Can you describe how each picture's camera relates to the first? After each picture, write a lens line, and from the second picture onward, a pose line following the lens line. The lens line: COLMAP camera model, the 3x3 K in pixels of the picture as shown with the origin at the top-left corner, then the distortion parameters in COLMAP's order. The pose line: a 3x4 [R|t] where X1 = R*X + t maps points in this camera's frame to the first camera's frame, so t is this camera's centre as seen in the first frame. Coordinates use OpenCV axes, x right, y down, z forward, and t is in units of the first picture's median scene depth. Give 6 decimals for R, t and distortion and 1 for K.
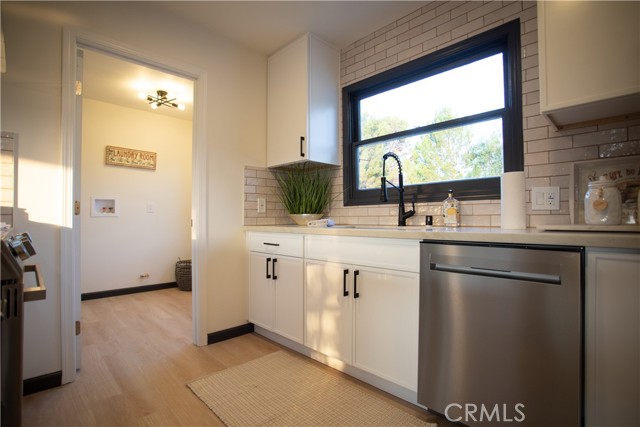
lens RADIAL K [[309.3, 0, 317.5], [0, 309.3, 213.6], [0, 0, 1]] dist [-0.078129, 0.034319]
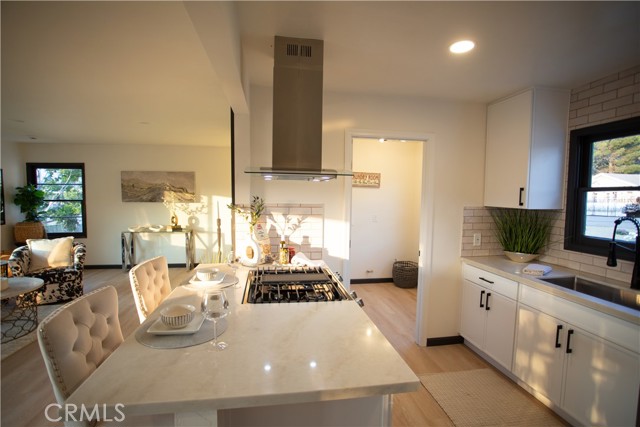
lens RADIAL K [[309.3, 0, 317.5], [0, 309.3, 213.6], [0, 0, 1]] dist [-0.078129, 0.034319]
pose [[0.816386, 0.052435, -0.575121, -0.022913], [-0.007150, 0.996711, 0.080724, -0.230973], [0.577462, -0.061790, 0.814076, -0.291193]]
